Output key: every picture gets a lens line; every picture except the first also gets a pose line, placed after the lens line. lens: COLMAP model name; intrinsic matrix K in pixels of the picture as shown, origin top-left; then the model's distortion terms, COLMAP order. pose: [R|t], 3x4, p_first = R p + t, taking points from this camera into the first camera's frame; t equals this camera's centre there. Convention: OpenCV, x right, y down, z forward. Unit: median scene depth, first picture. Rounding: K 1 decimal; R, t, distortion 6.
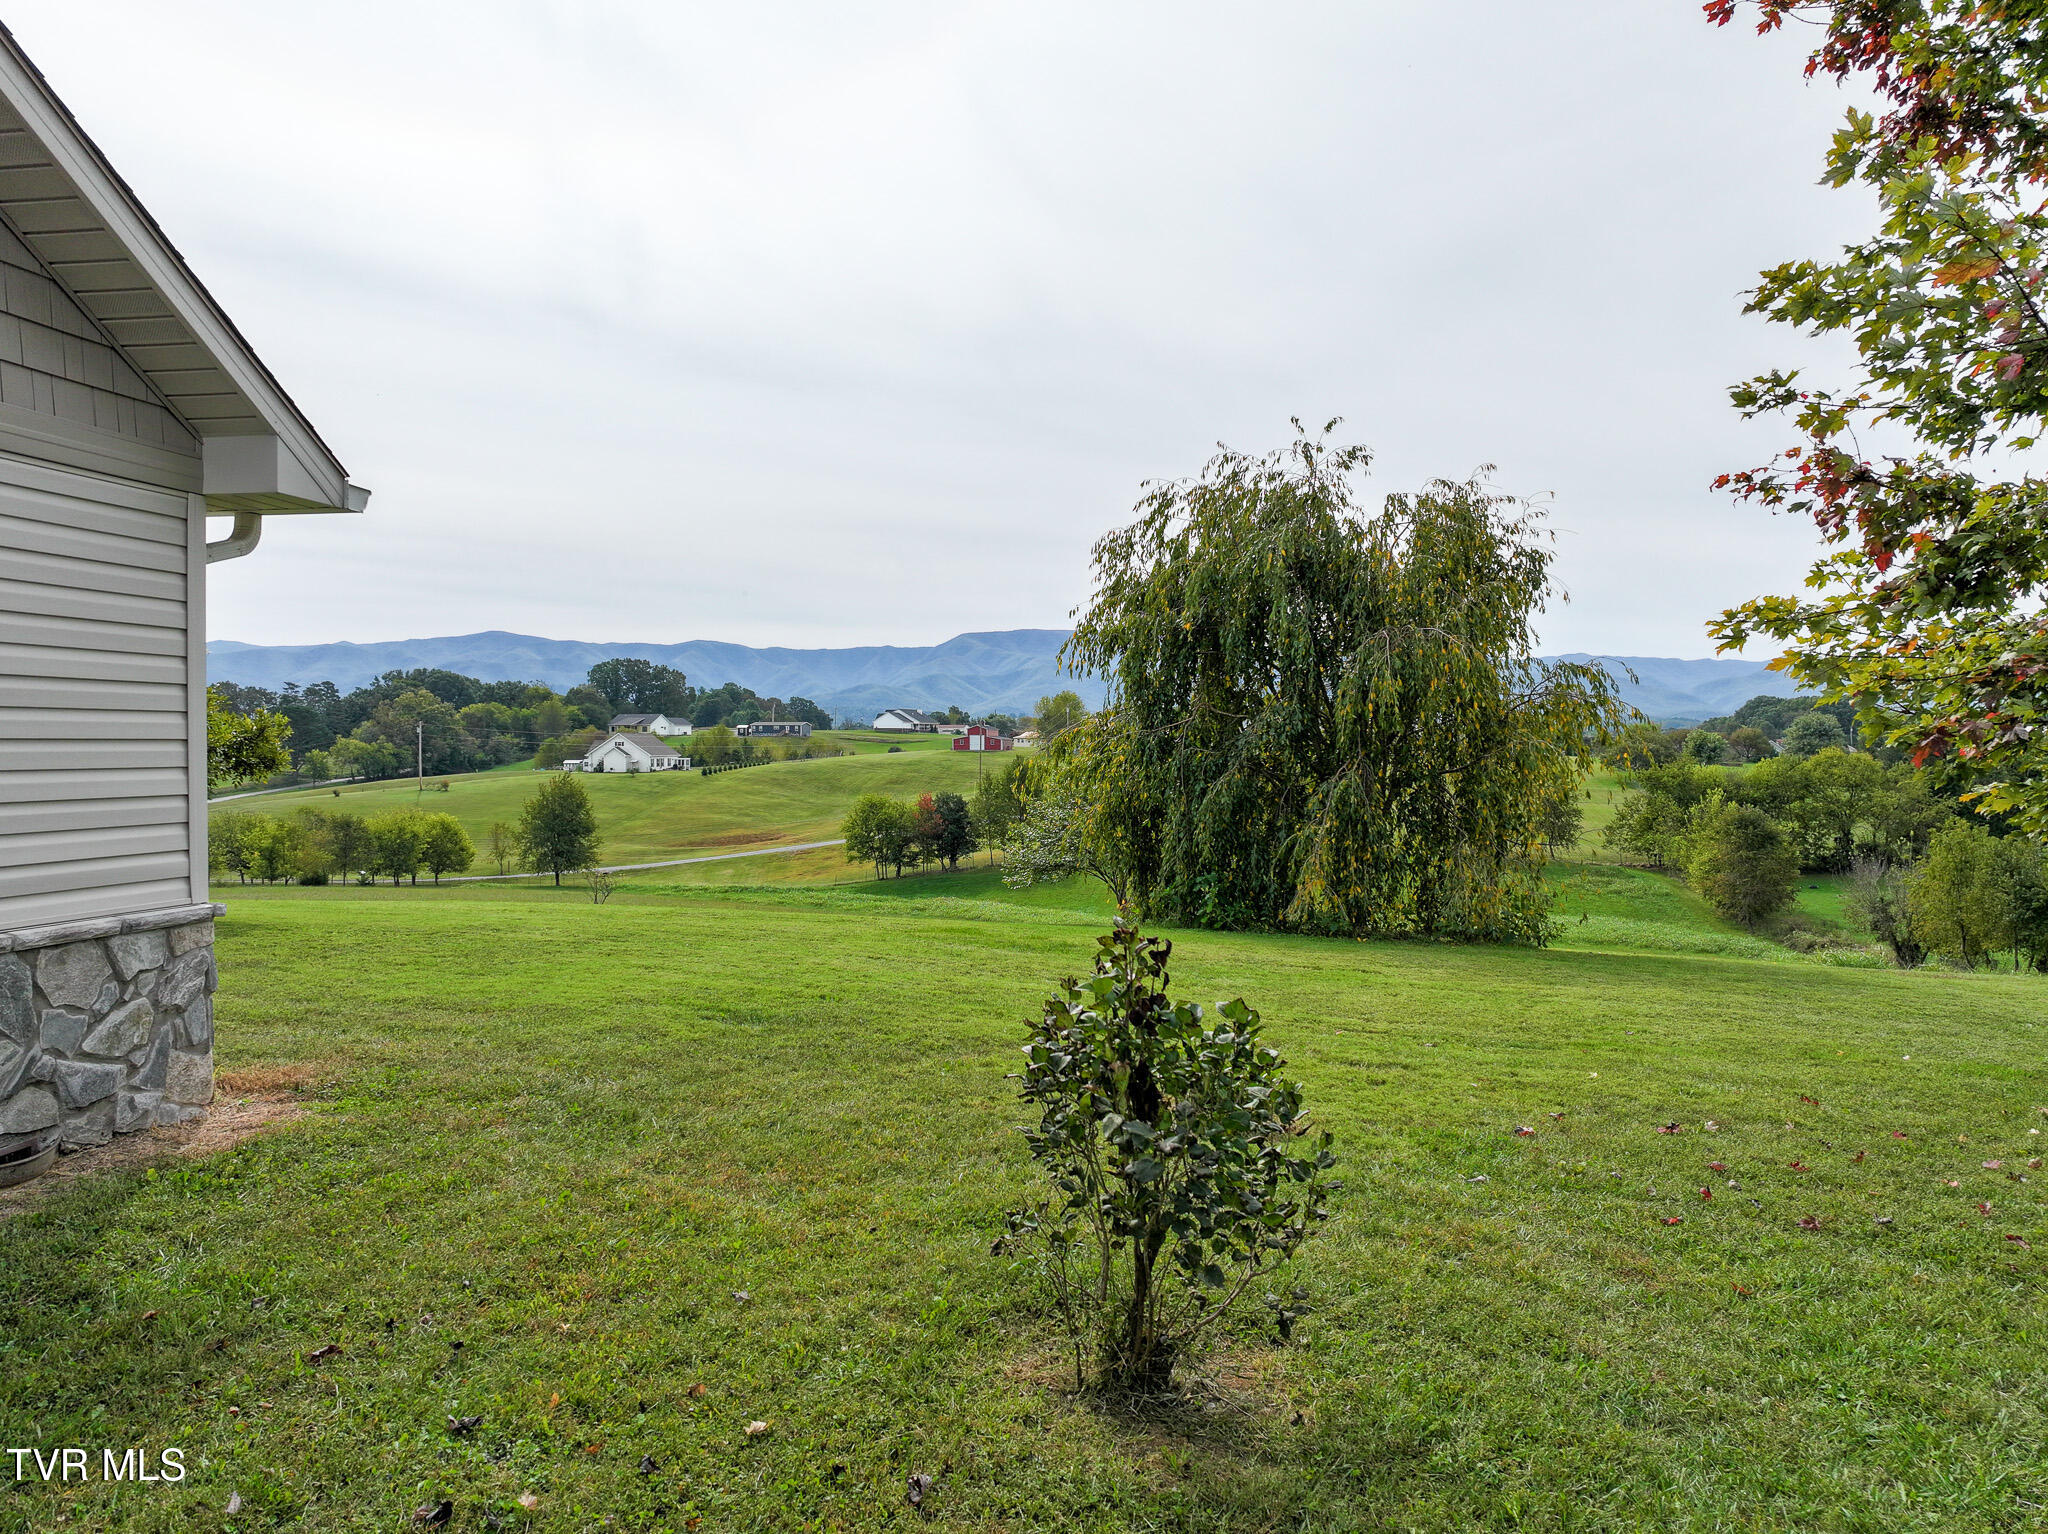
lens RADIAL K [[1439.6, 0, 1033.7], [0, 1439.6, 766.0], [0, 0, 1]] dist [0.009242, -0.001149]
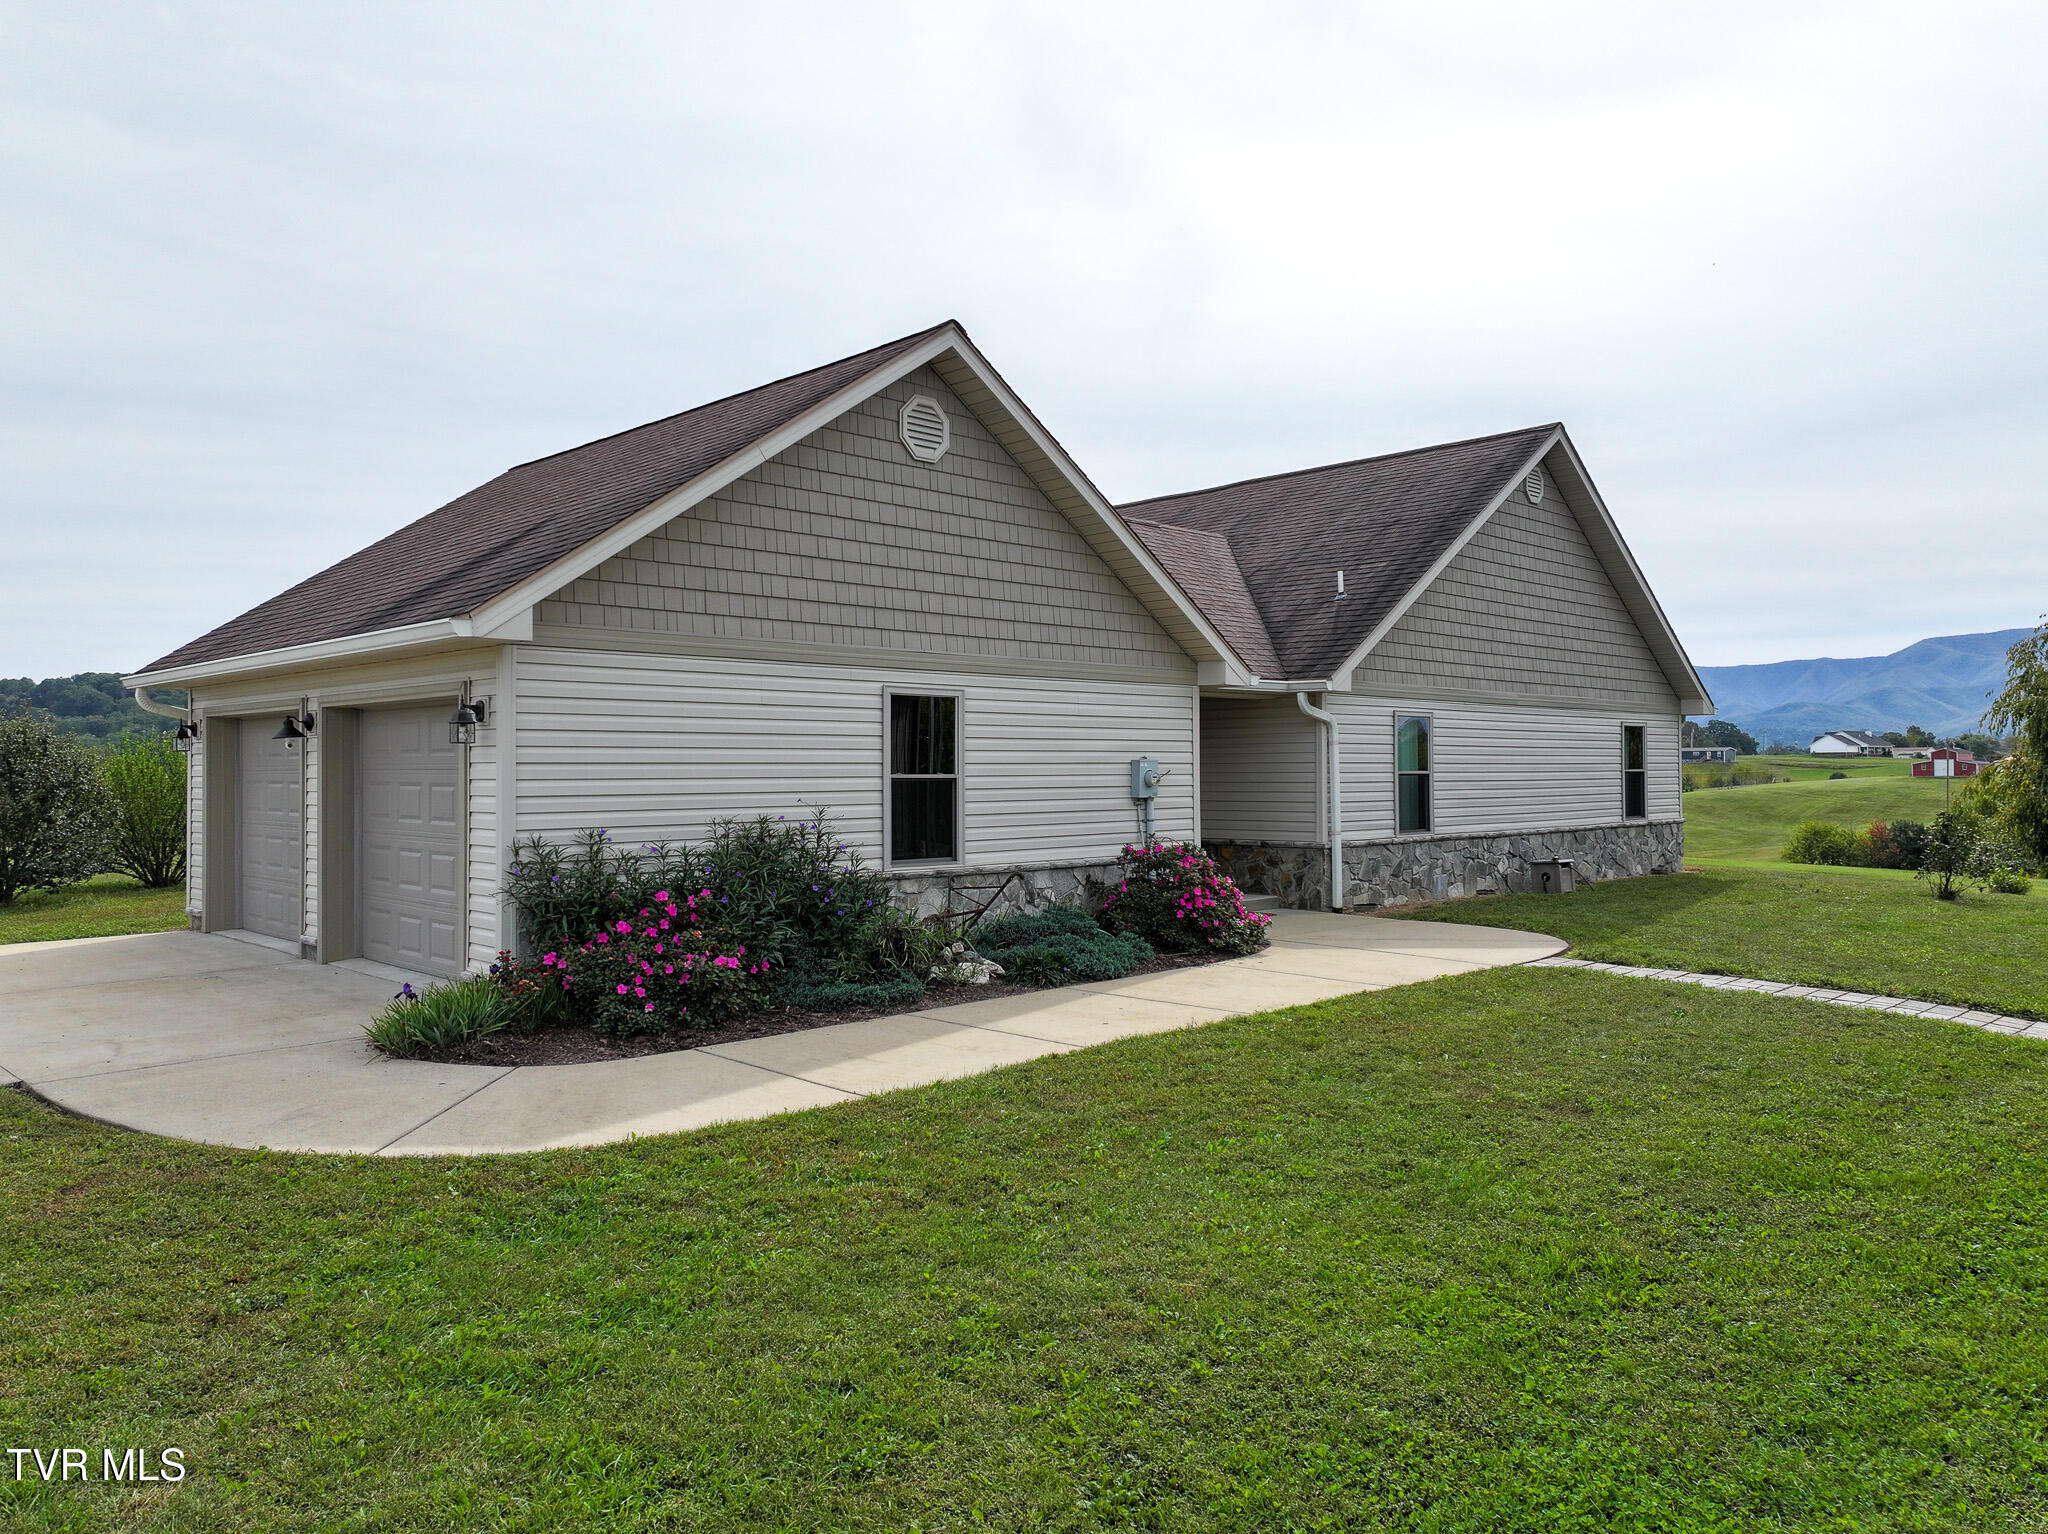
lens RADIAL K [[1435.7, 0, 1033.3], [0, 1435.7, 759.8], [0, 0, 1]] dist [0.004519, 0.002542]
pose [[0.822548, -0.011194, -0.568585, 0.004192], [-0.002187, 0.999737, -0.022846, 0.000538], [0.568691, 0.020036, 0.822307, -0.066338]]
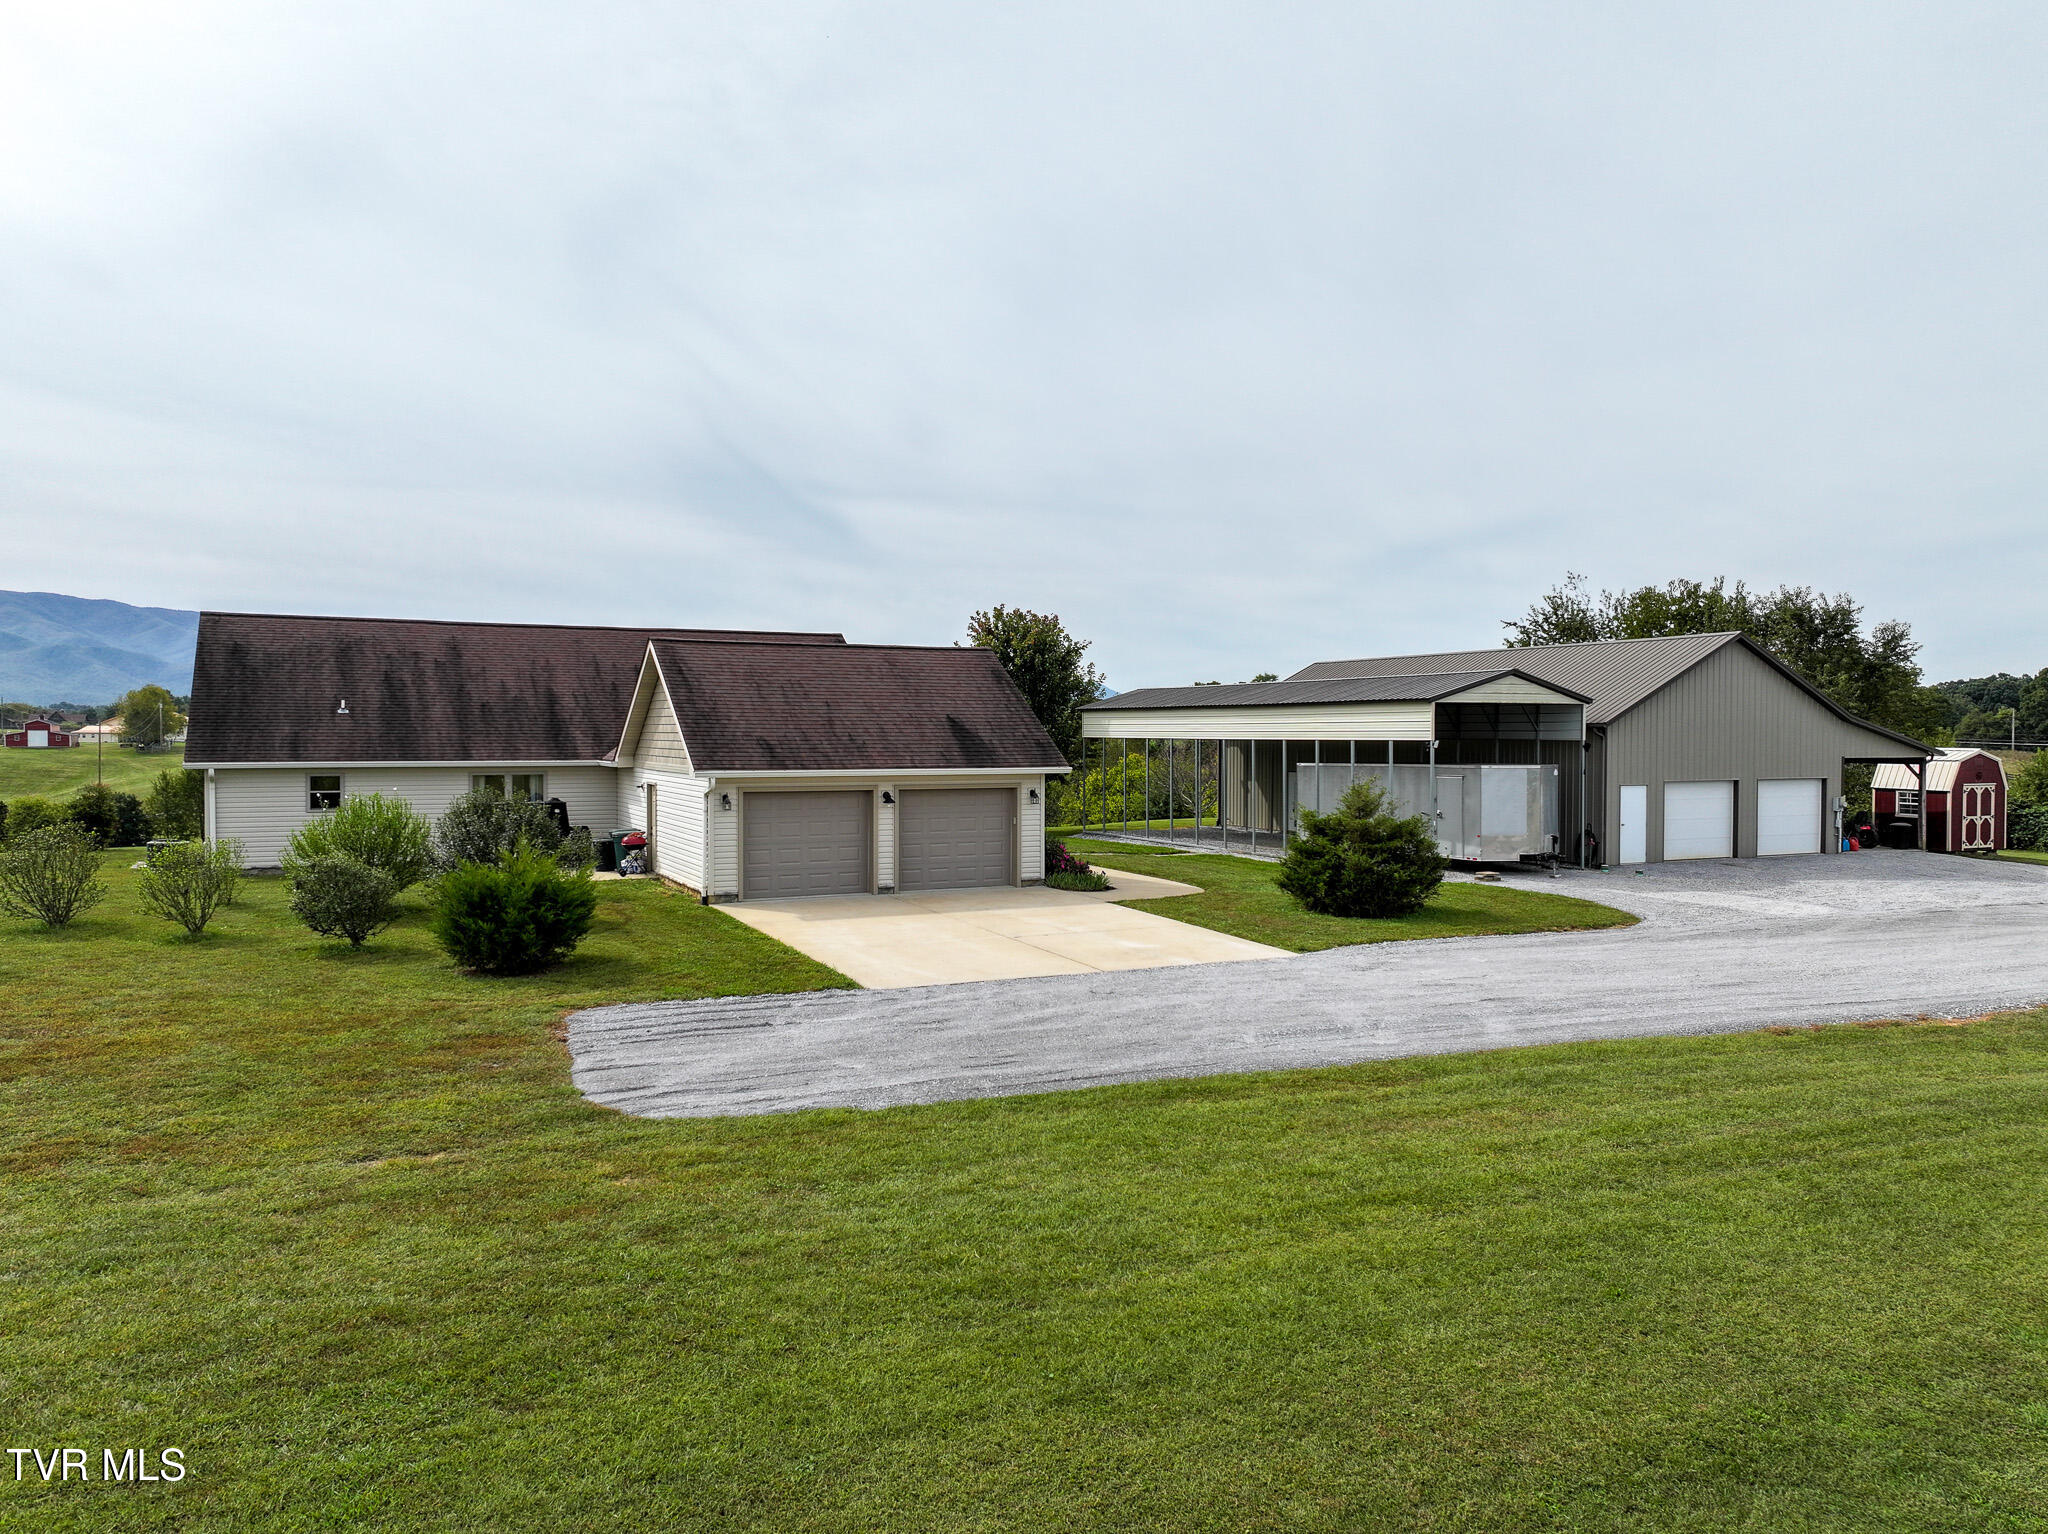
lens RADIAL K [[1422.5, 0, 1027.9], [0, 1422.5, 761.7], [0, 0, 1]] dist [-0.005546, 0.023902]
pose [[0.800189, -0.014182, 0.599580, -0.087017], [0.010147, 0.999897, 0.010109, -0.004515], [-0.599662, -0.002005, 0.800251, -0.127794]]
